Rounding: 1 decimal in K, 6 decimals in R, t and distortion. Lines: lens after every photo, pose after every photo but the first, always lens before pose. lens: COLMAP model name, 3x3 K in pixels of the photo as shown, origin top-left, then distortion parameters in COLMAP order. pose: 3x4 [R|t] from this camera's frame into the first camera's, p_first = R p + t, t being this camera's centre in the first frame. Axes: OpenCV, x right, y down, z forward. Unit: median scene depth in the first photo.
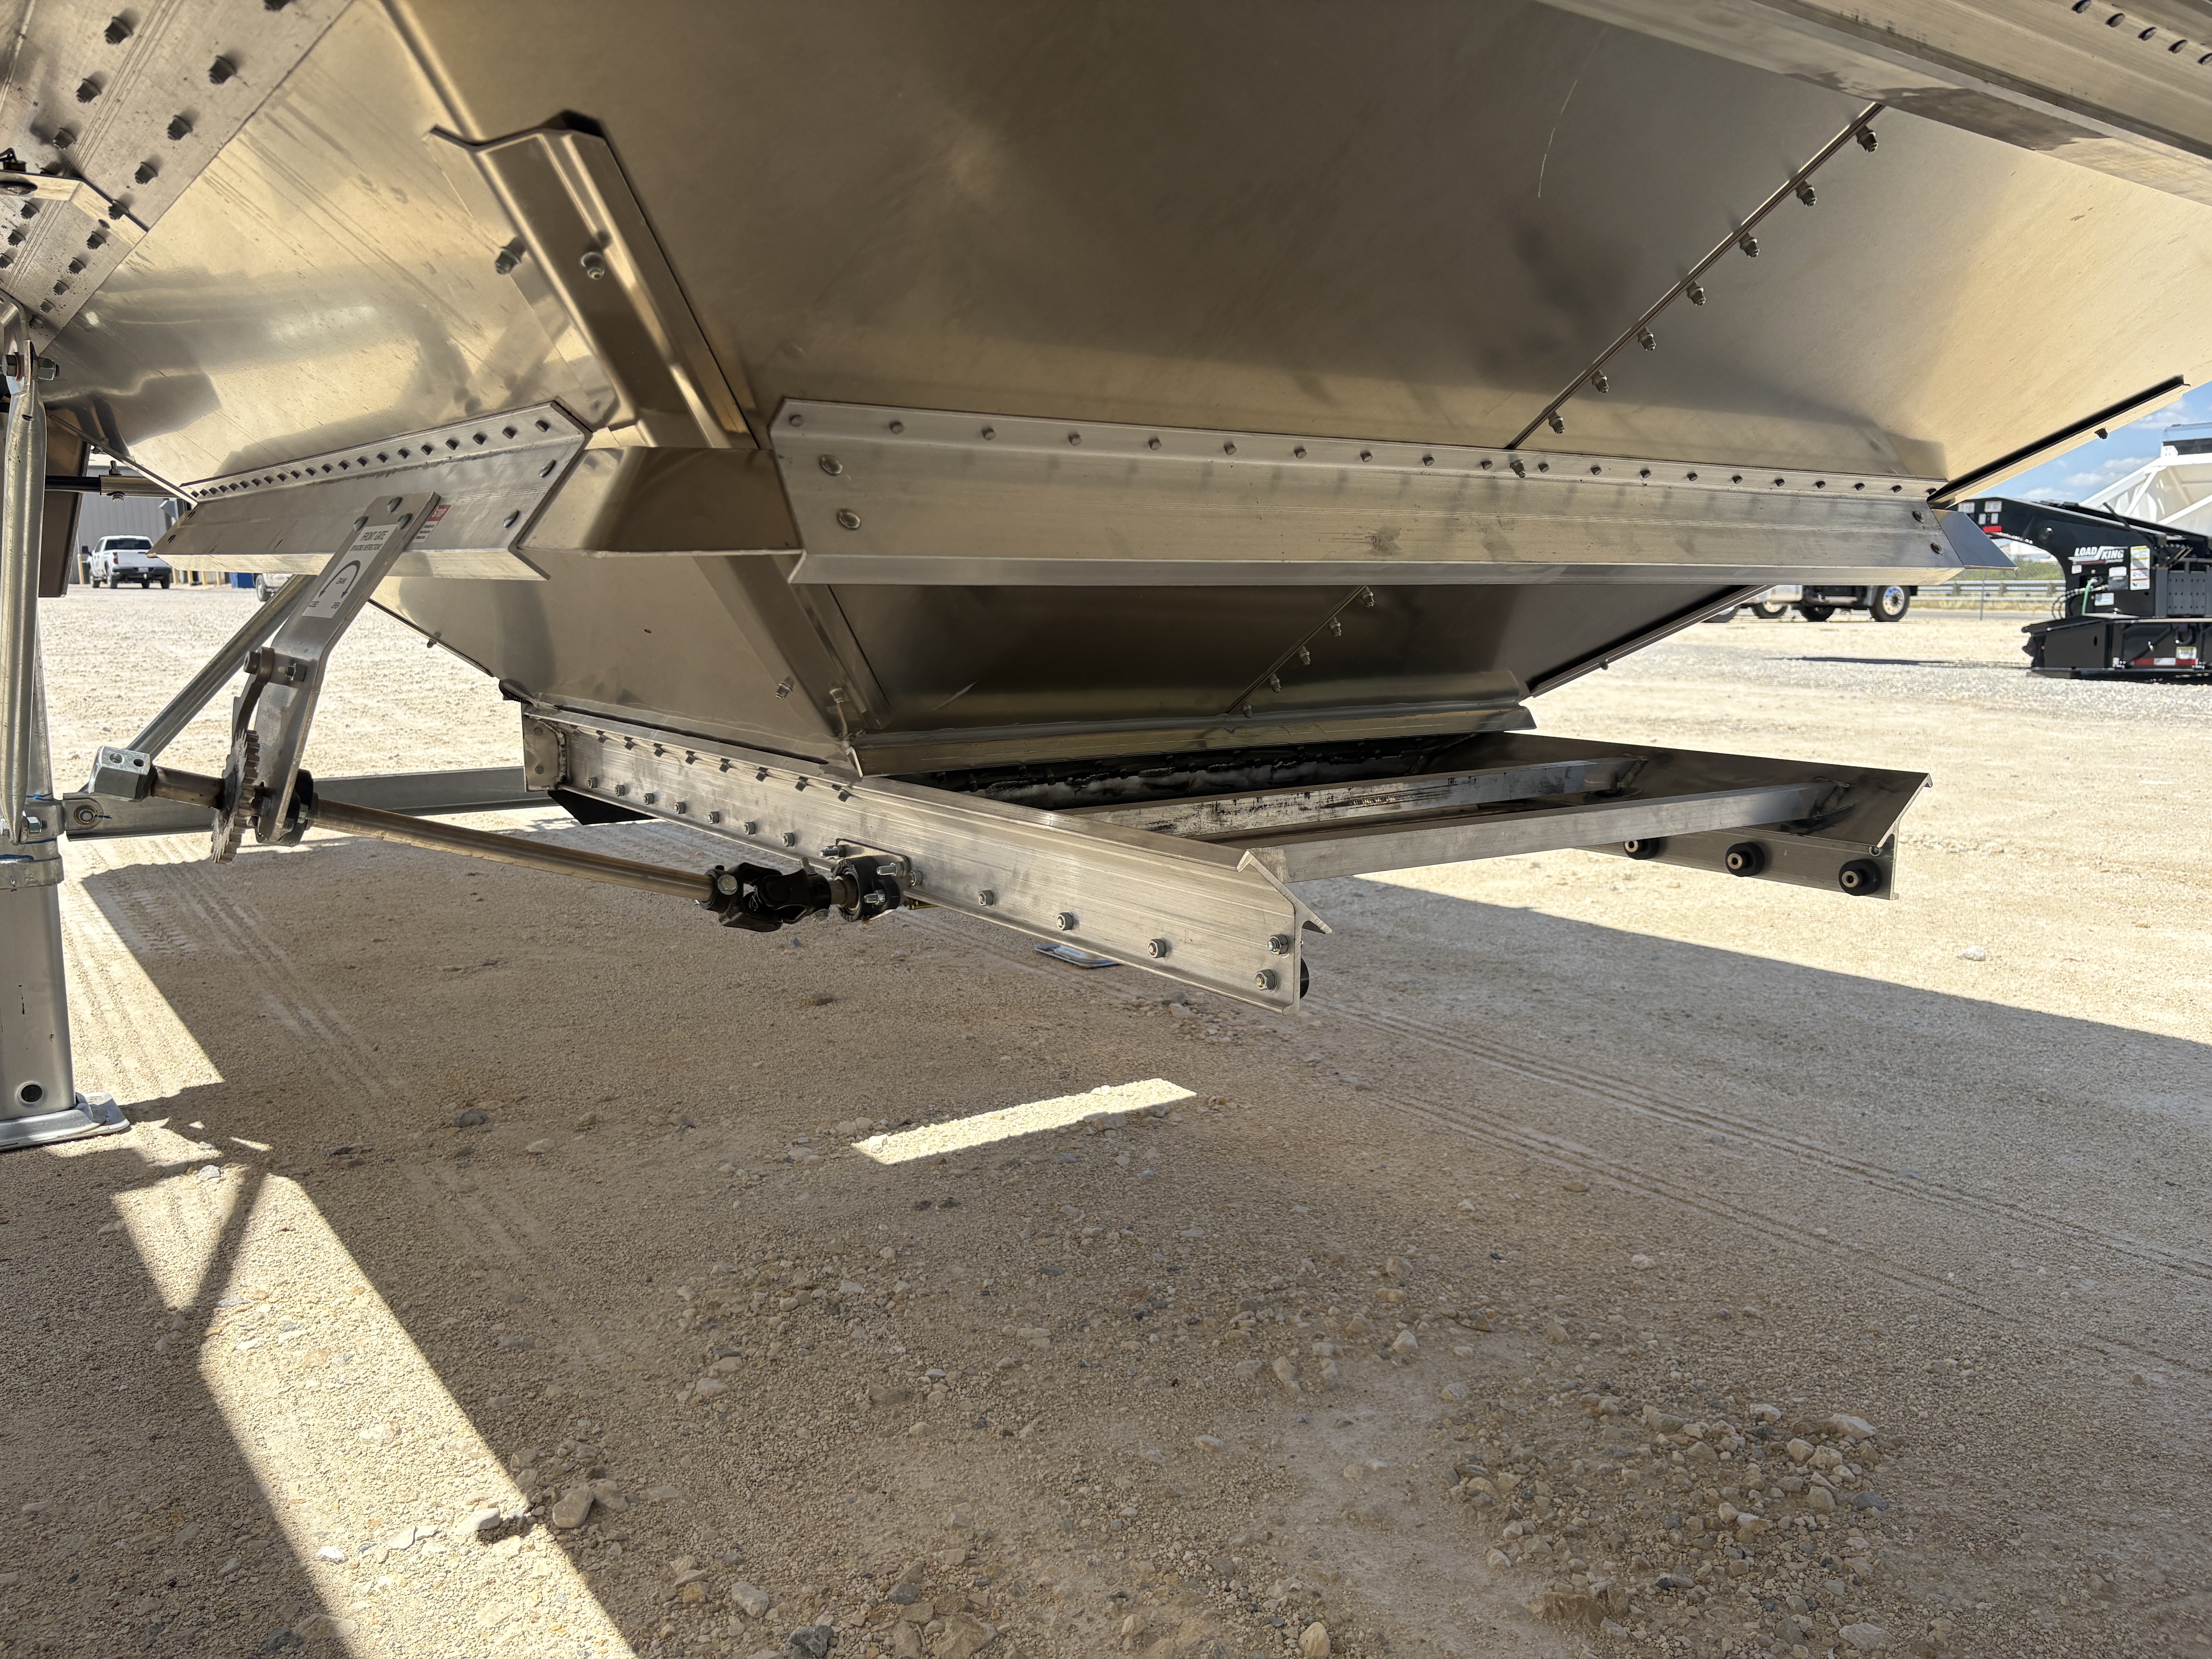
lens RADIAL K [[1694.6, 0, 1106.0], [0, 1694.6, 829.5], [0, 0, 1]] dist [0.013164, -0.002175]
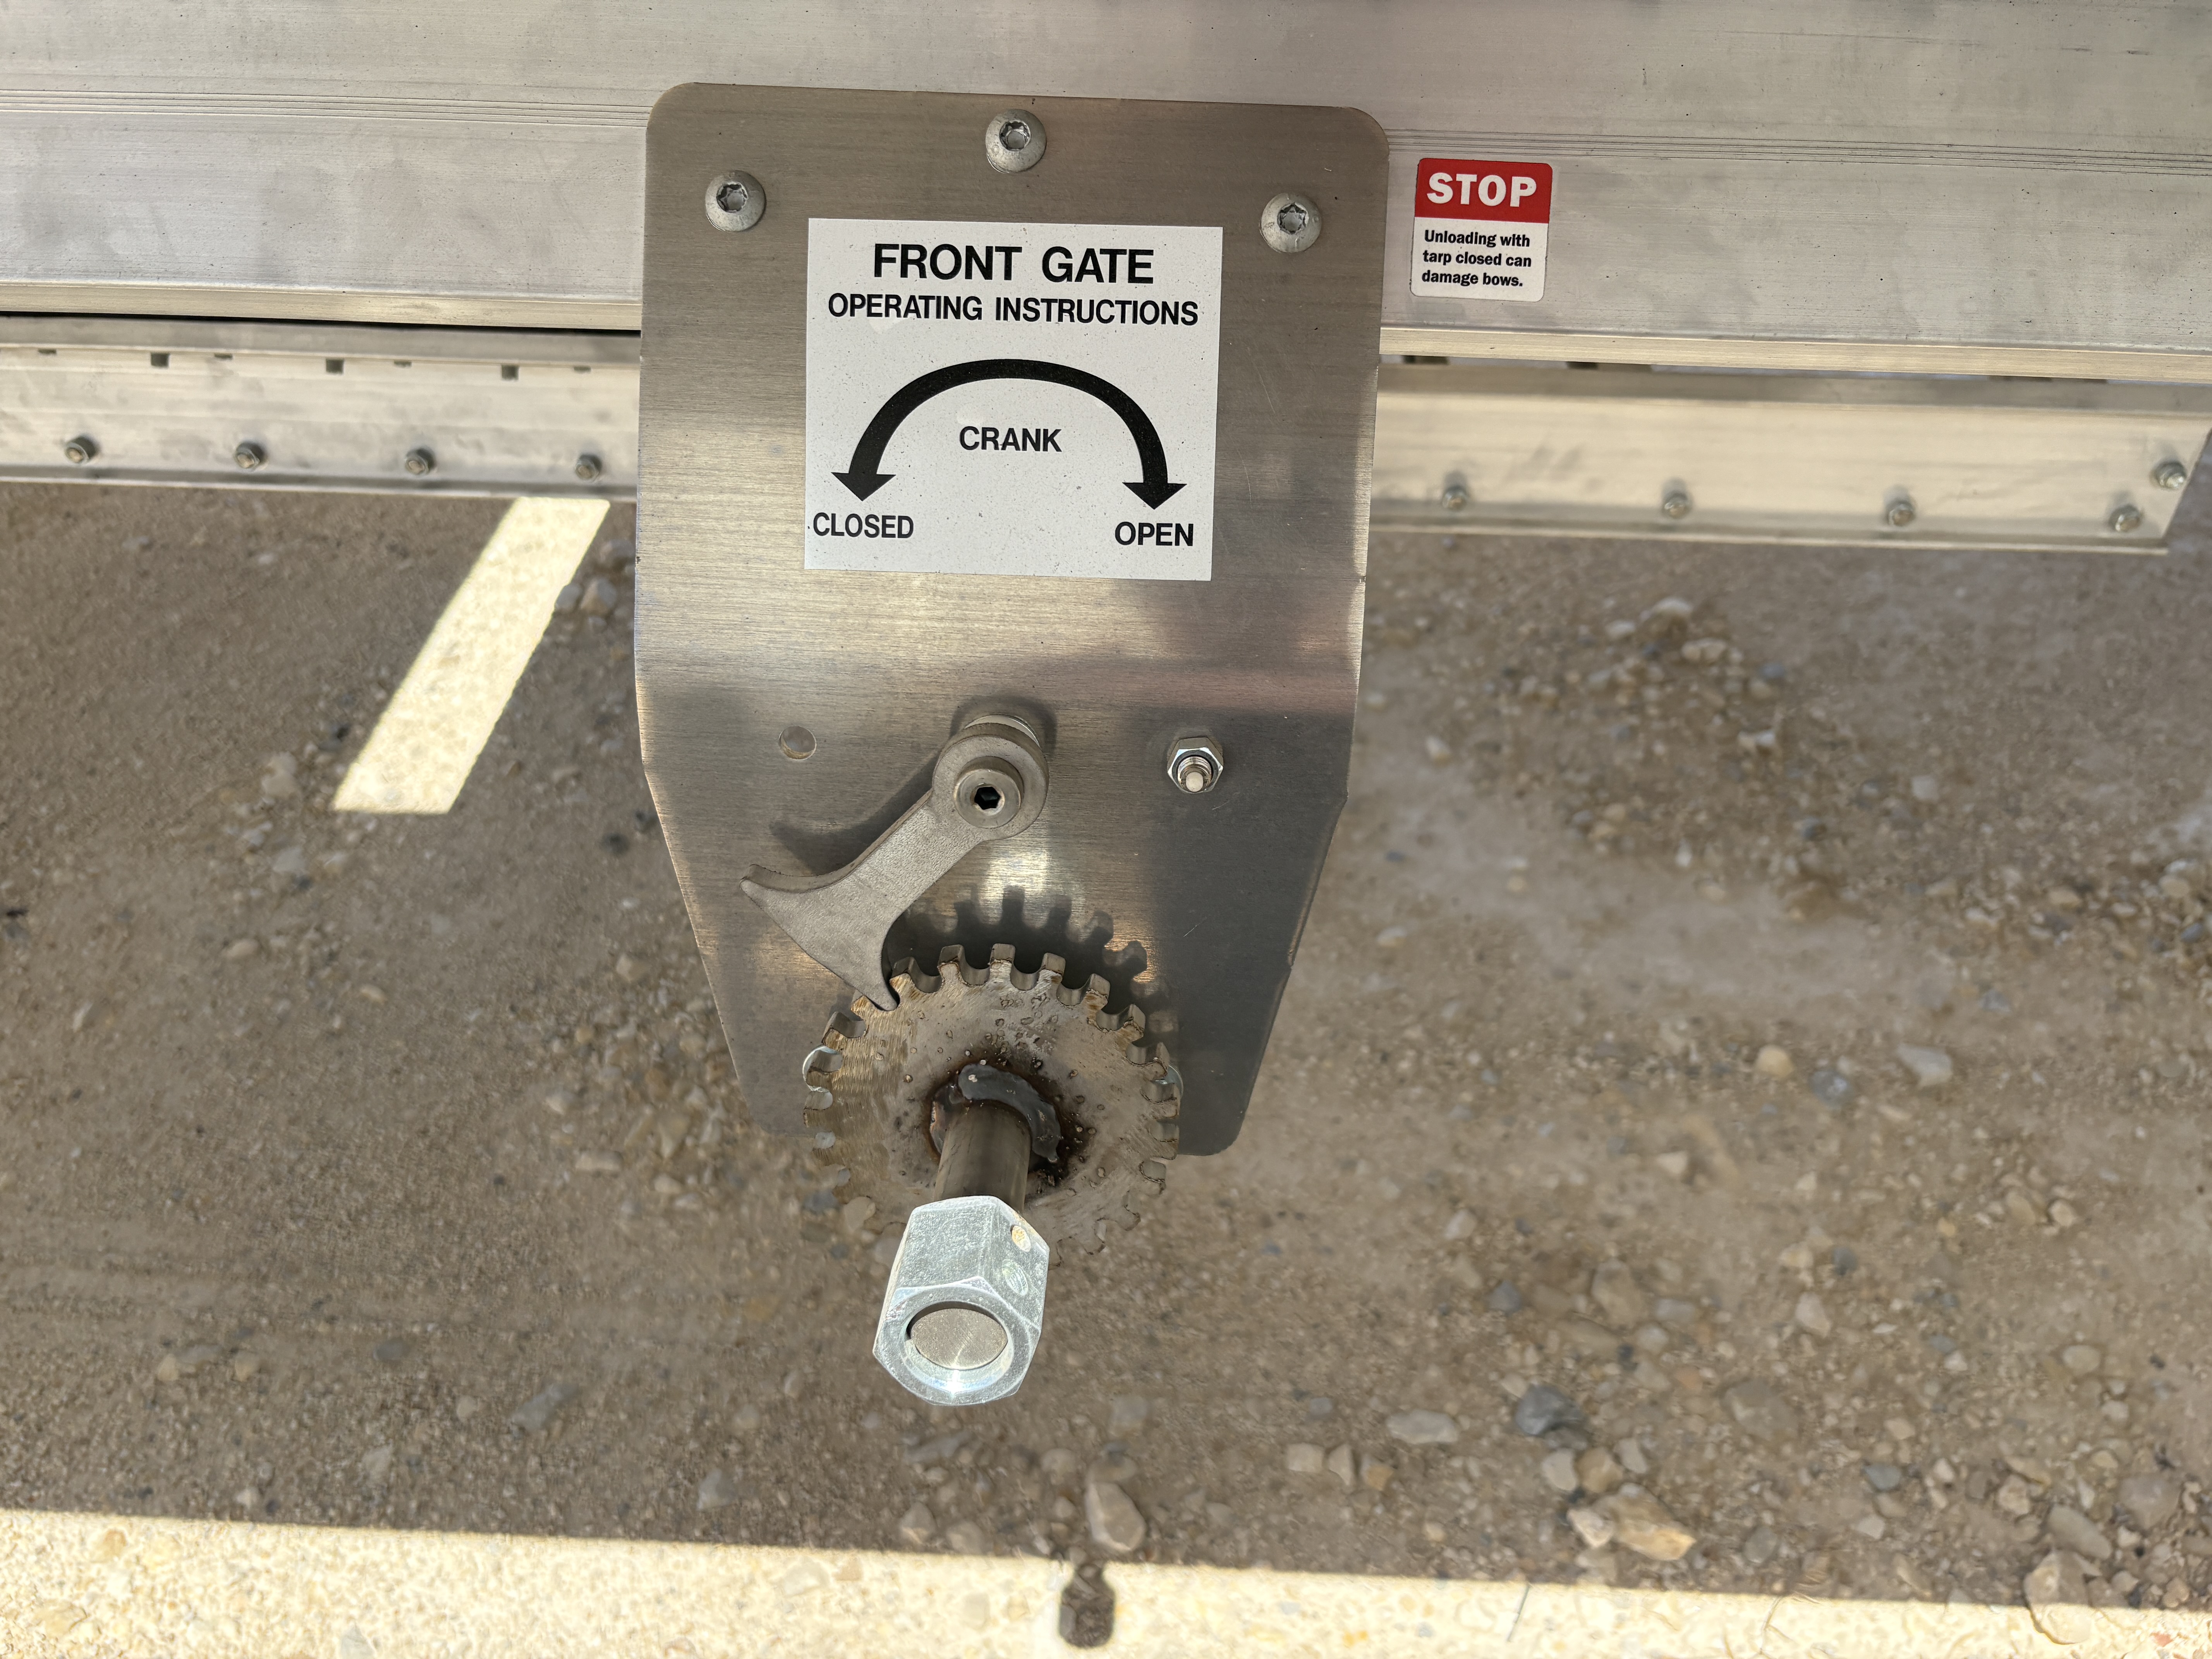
lens RADIAL K [[1694.6, 0, 1106.0], [0, 1694.6, 829.5], [0, 0, 1]] dist [0.013164, -0.002175]
pose [[0.621742, -0.506434, 0.597462, -0.446264], [0.108709, 0.811242, 0.574516, -0.179490], [-0.775641, -0.292252, 0.559437, 0.520324]]
